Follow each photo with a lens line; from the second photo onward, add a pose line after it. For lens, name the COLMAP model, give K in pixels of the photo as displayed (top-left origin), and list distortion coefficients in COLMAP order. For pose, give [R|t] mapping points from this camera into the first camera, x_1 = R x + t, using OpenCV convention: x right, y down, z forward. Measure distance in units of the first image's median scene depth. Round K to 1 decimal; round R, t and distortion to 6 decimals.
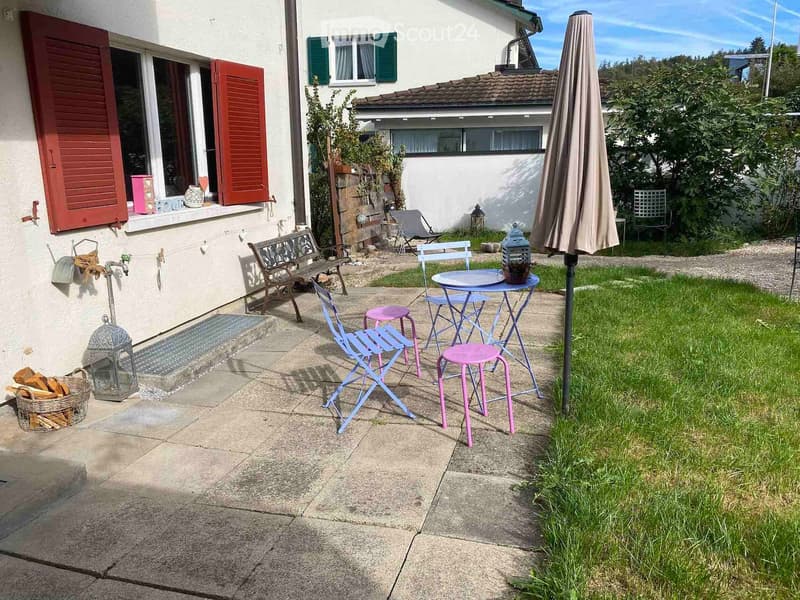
lens RADIAL K [[582.4, 0, 400.0], [0, 582.4, 300.0], [0, 0, 1]] dist [-0.016512, -0.005334]
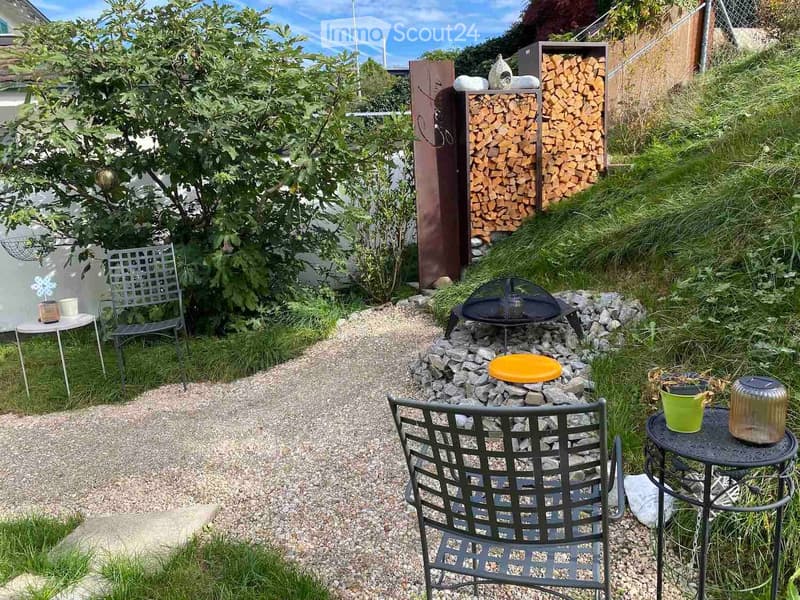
lens RADIAL K [[582.4, 0, 400.0], [0, 582.4, 300.0], [0, 0, 1]] dist [-0.016512, -0.005334]
pose [[0.830355, -0.149435, 0.536824, 0.340668], [0.161435, 0.986569, 0.024924, -0.122834], [-0.533339, 0.065966, 0.843326, 0.479480]]
